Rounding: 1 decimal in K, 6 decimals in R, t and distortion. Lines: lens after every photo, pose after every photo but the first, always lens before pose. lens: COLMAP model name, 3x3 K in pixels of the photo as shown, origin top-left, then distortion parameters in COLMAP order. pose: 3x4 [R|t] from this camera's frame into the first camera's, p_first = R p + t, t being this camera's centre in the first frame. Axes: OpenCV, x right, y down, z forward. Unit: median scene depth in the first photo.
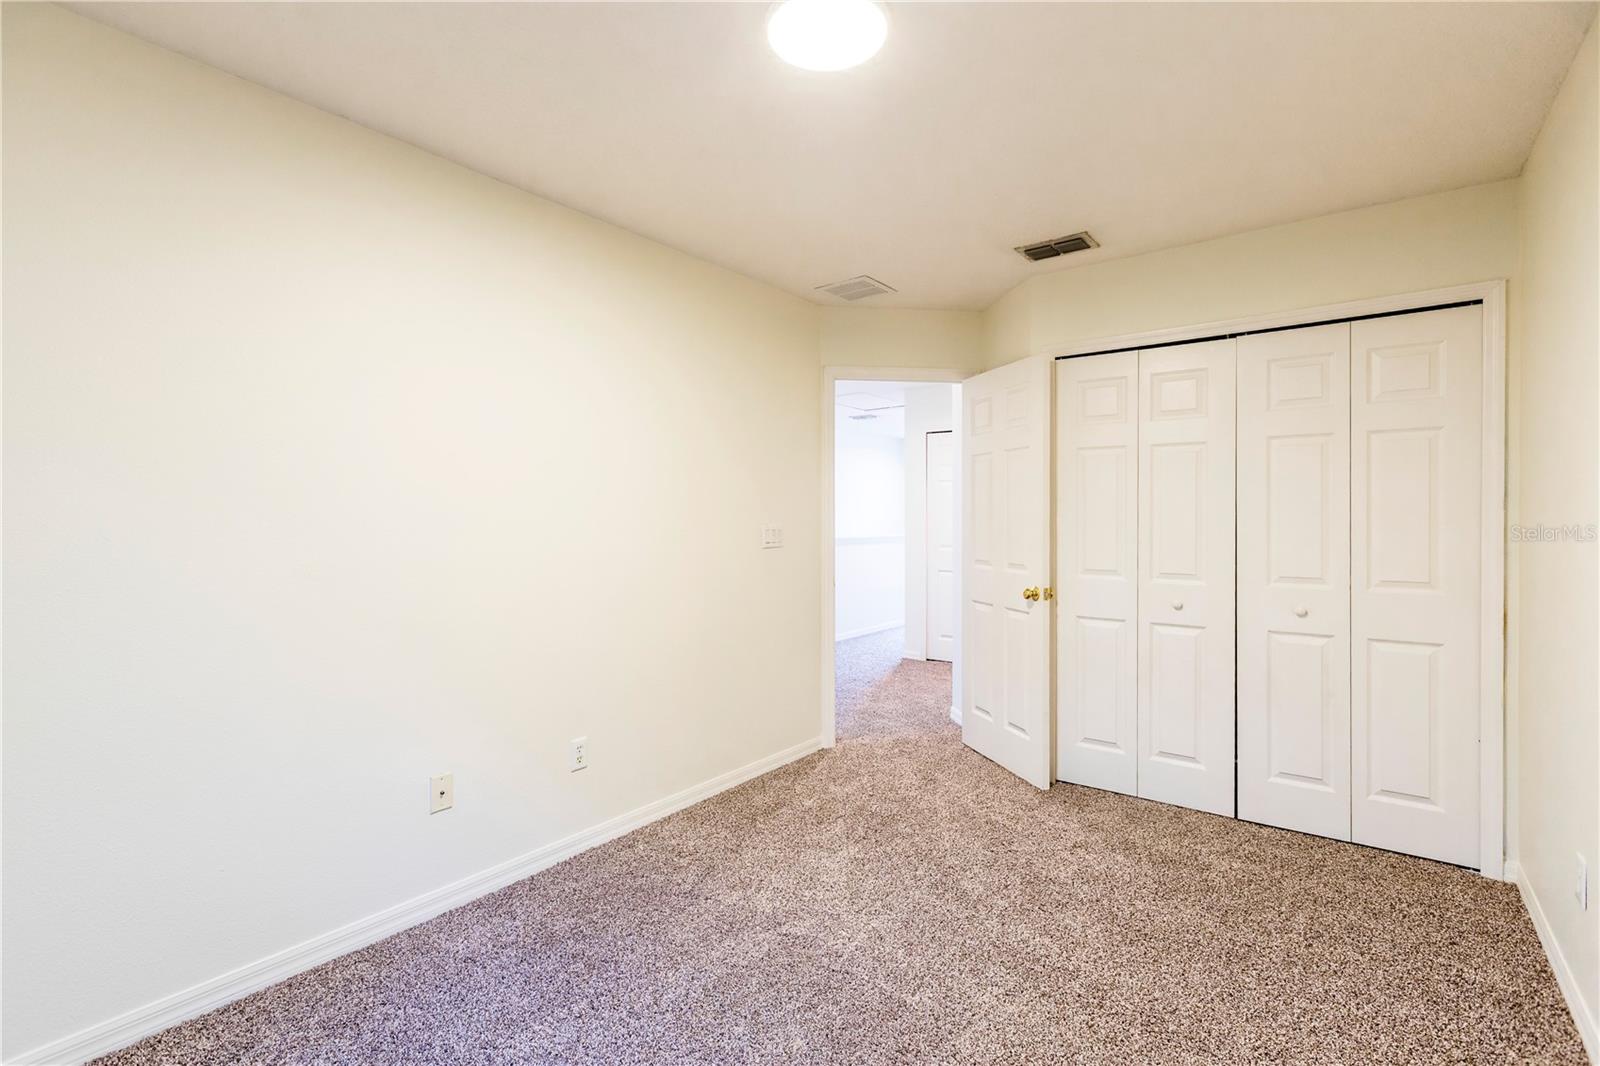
lens RADIAL K [[728.3, 0, 819.9], [0, 728.3, 530.2], [0, 0, 1]] dist [-0.000450, -0.000082]
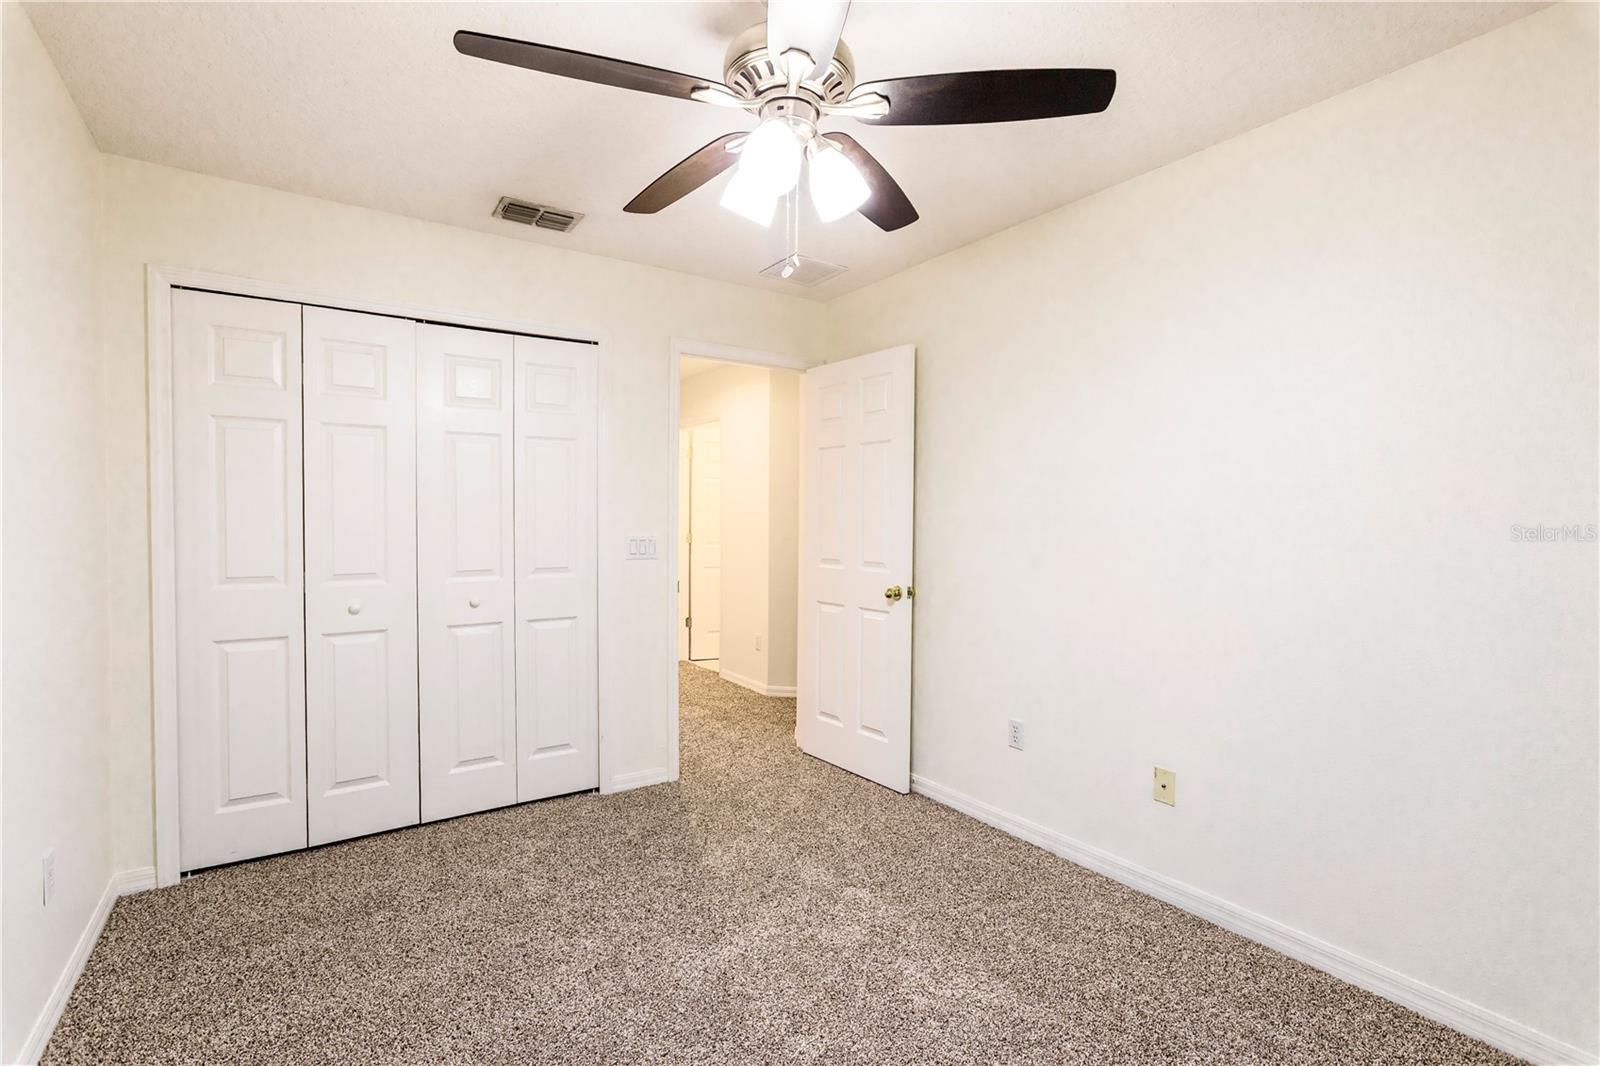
lens RADIAL K [[728.3, 0, 819.9], [0, 728.3, 530.2], [0, 0, 1]] dist [-0.000450, -0.000082]
pose [[0.308542, -0.005892, 0.951192, -0.717318], [-0.001818, 0.999975, 0.006784, -0.009438], [-0.951209, -0.003822, 0.308524, 0.765000]]
